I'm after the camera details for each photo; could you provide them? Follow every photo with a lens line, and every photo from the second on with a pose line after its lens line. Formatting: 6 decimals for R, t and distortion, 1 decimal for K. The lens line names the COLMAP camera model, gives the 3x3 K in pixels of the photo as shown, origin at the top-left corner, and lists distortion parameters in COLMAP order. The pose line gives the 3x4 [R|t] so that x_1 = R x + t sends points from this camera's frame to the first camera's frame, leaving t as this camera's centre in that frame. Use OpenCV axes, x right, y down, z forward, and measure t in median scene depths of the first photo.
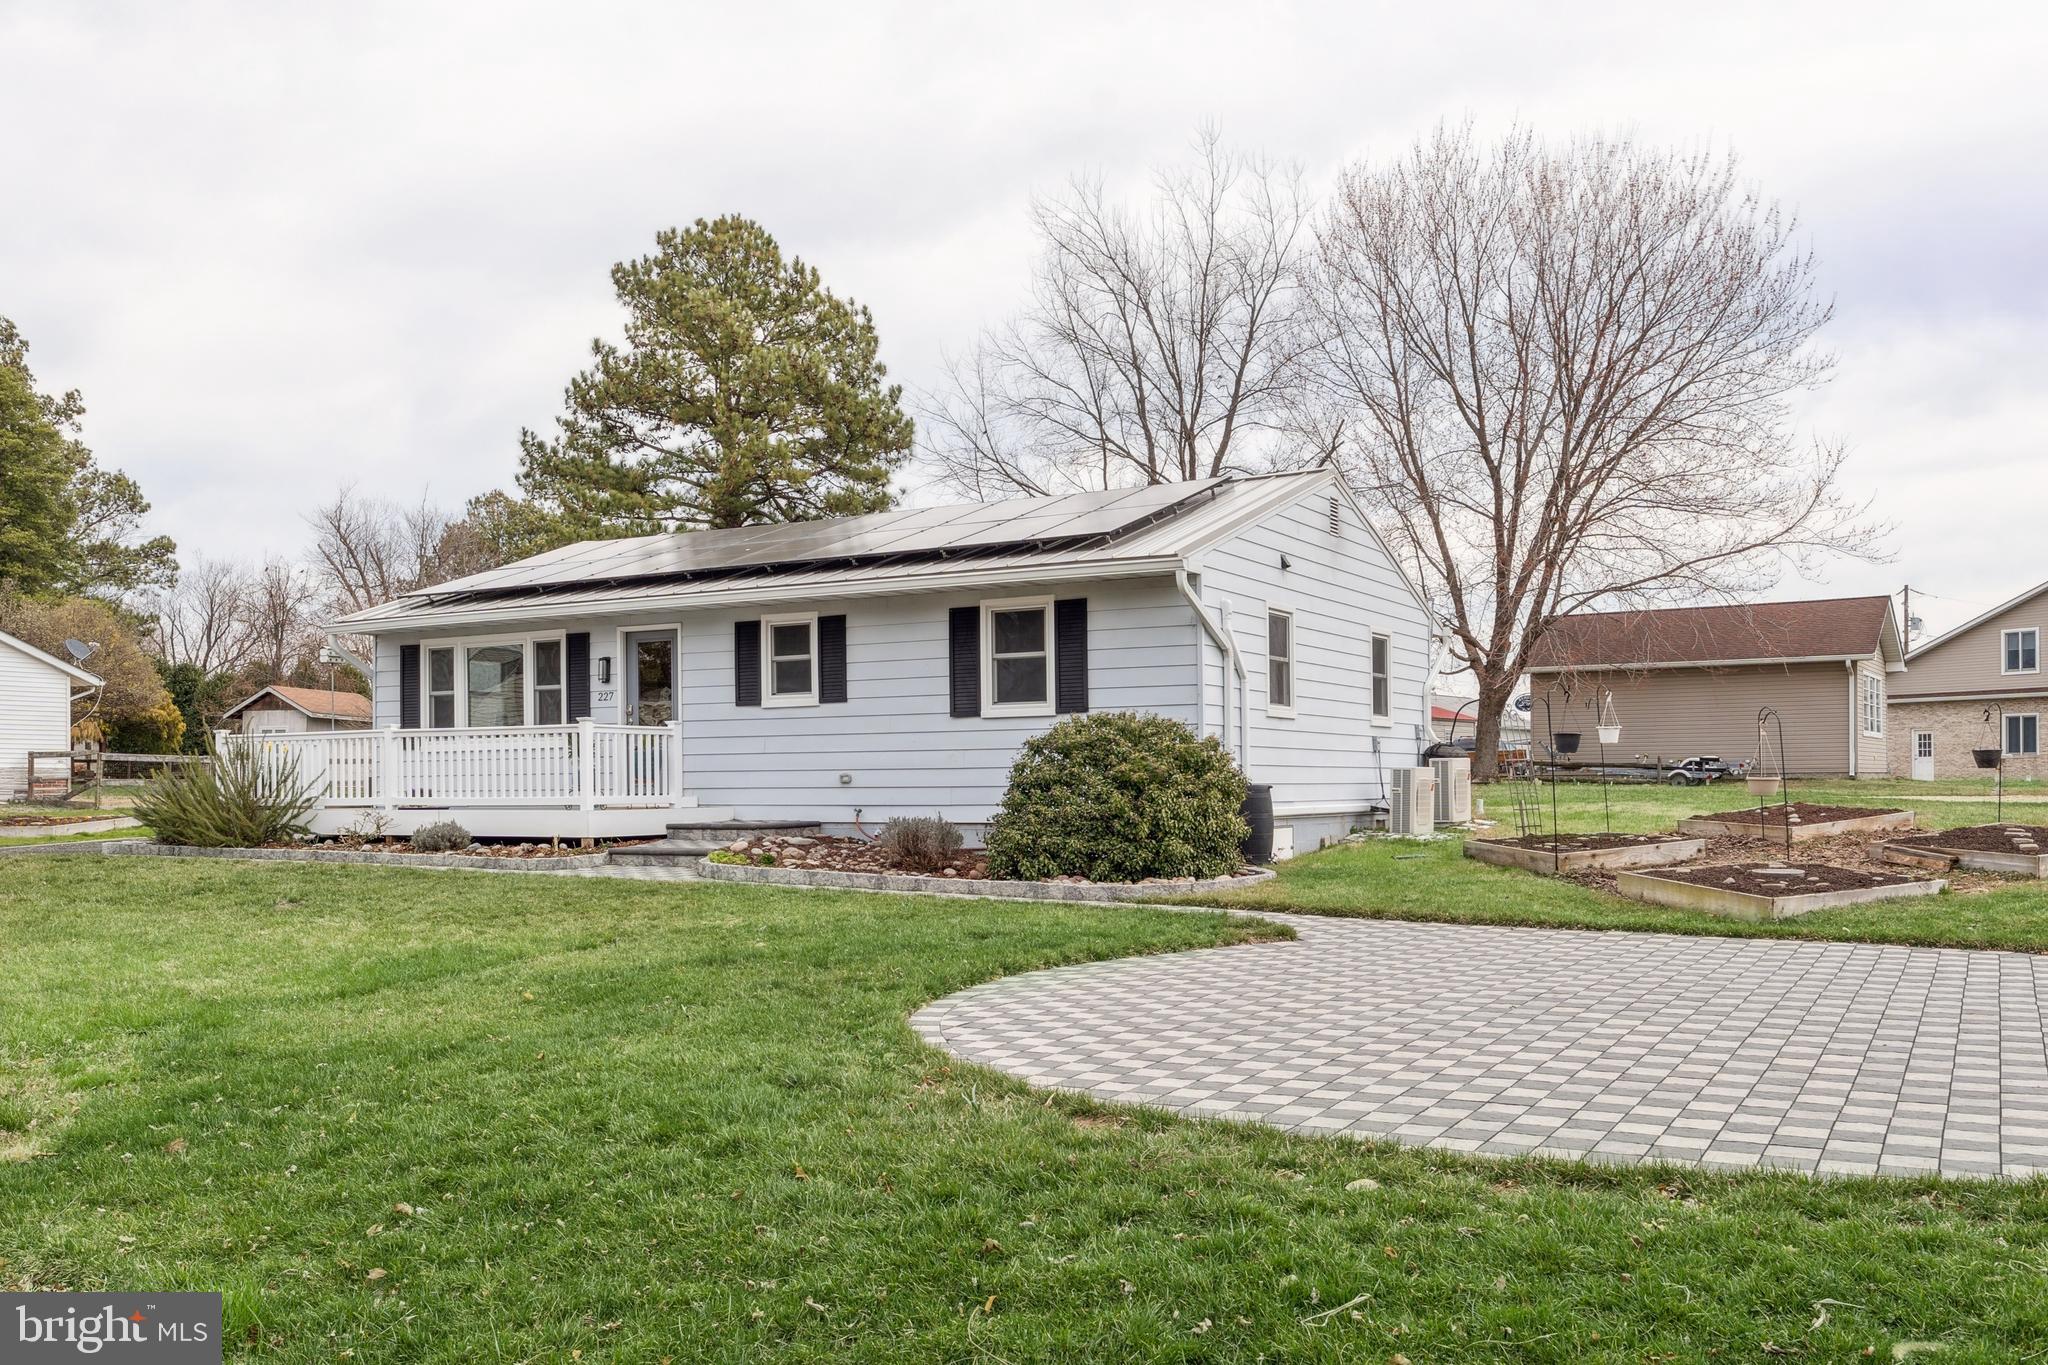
lens RADIAL K [[1758.6, 0, 1011.3], [0, 1758.6, 775.3], [0, 0, 1]] dist [0.002730, -0.018143]
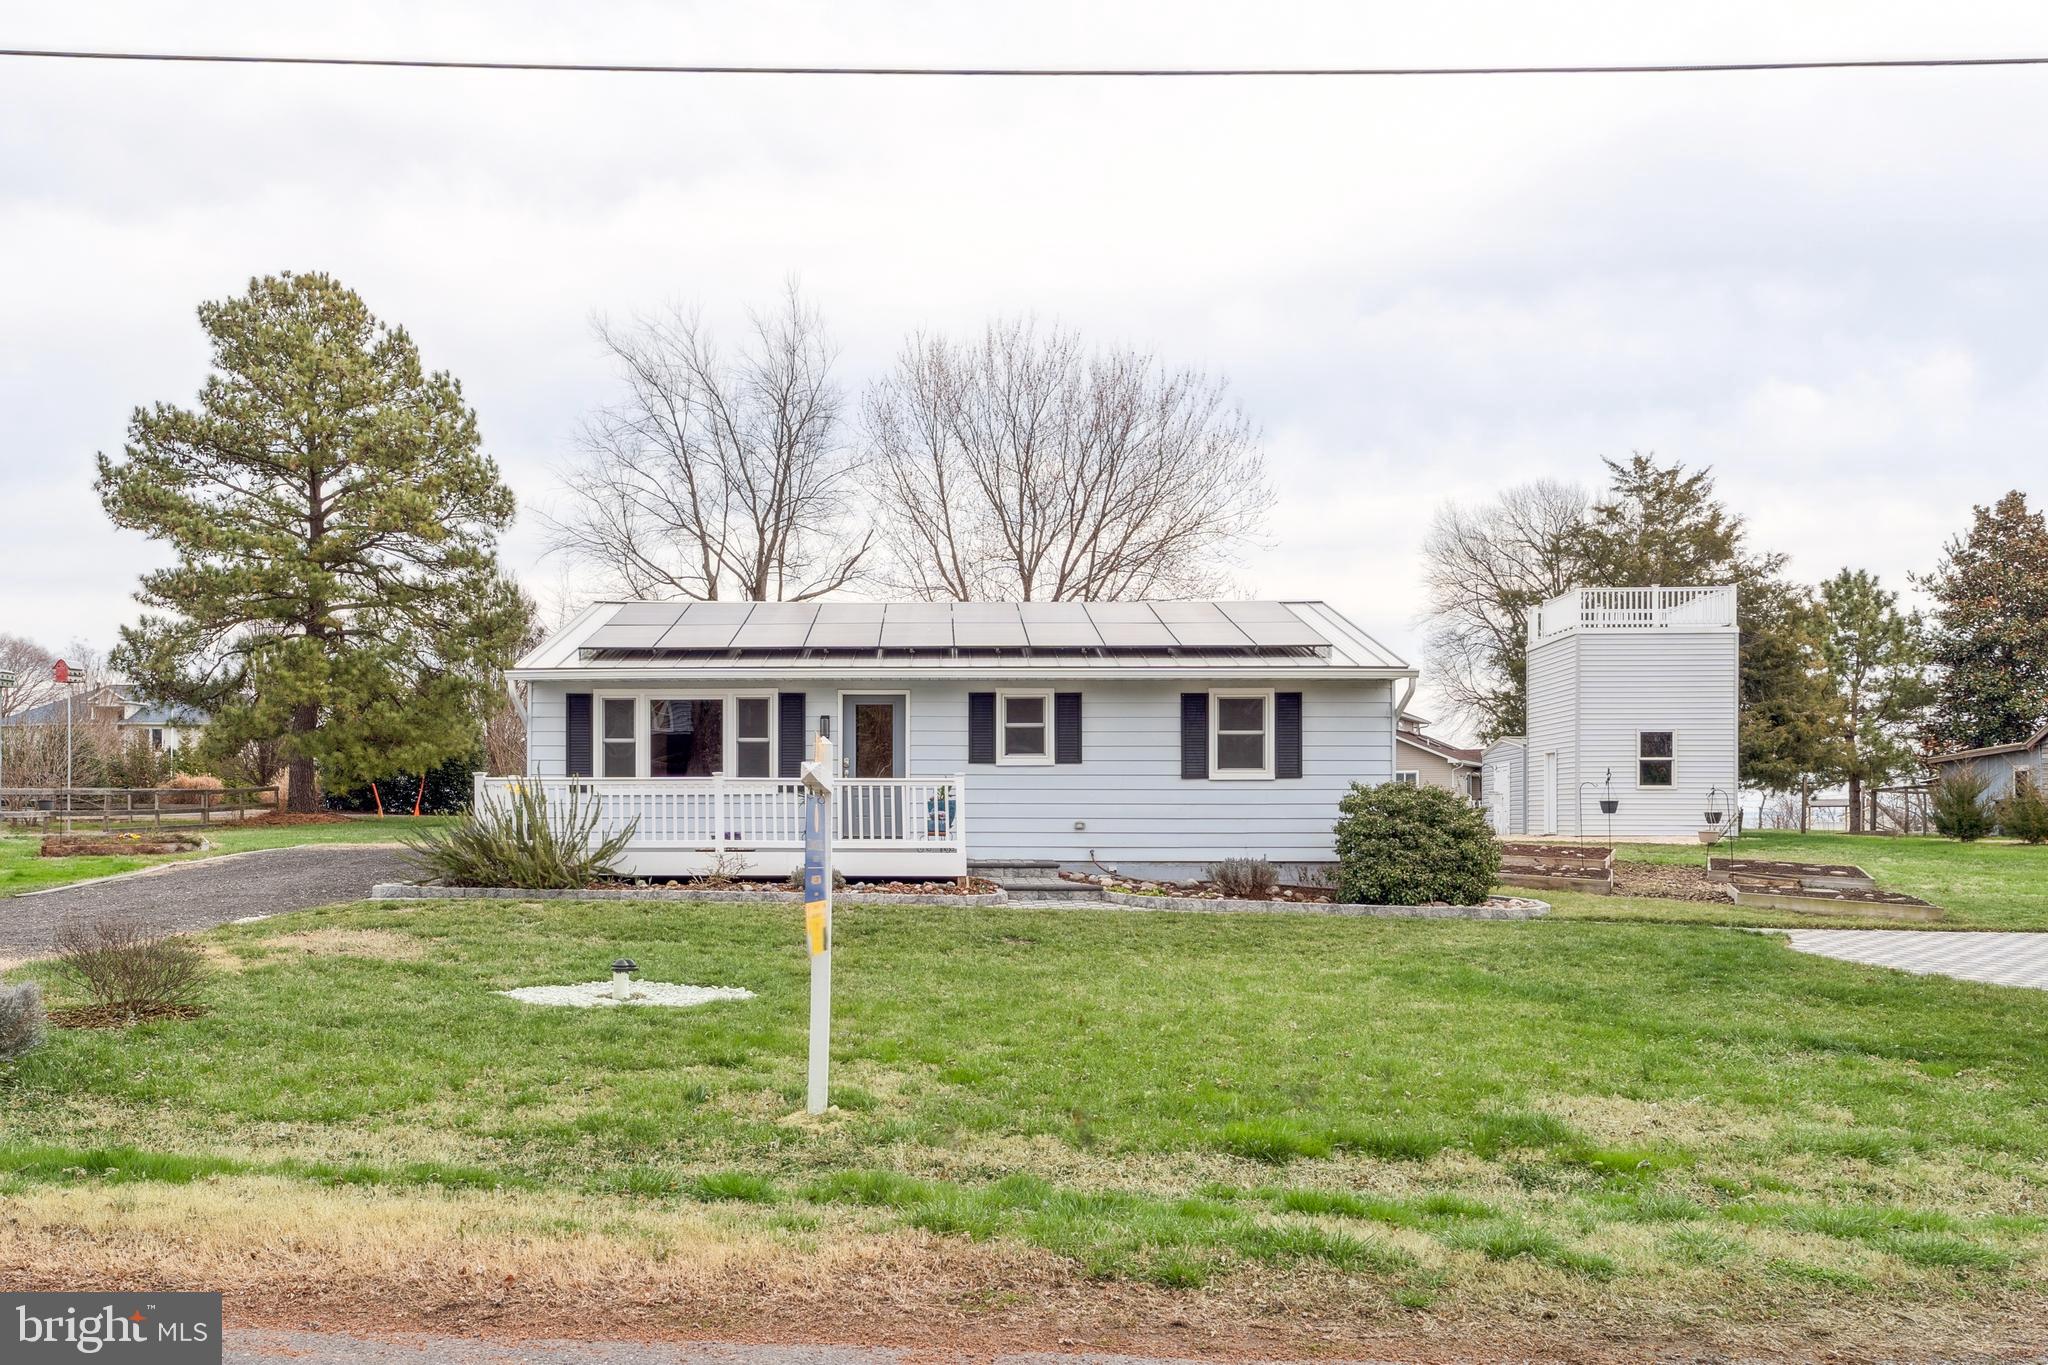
lens RADIAL K [[1460.9, 0, 970.6], [0, 1460.9, 765.7], [0, 0, 1]] dist [0.009885, 0.000845]
pose [[0.873461, 0.024022, 0.486301, -0.562707], [-0.011417, 0.999518, -0.028867, -0.007957], [-0.486760, 0.019662, 0.873314, 0.119685]]
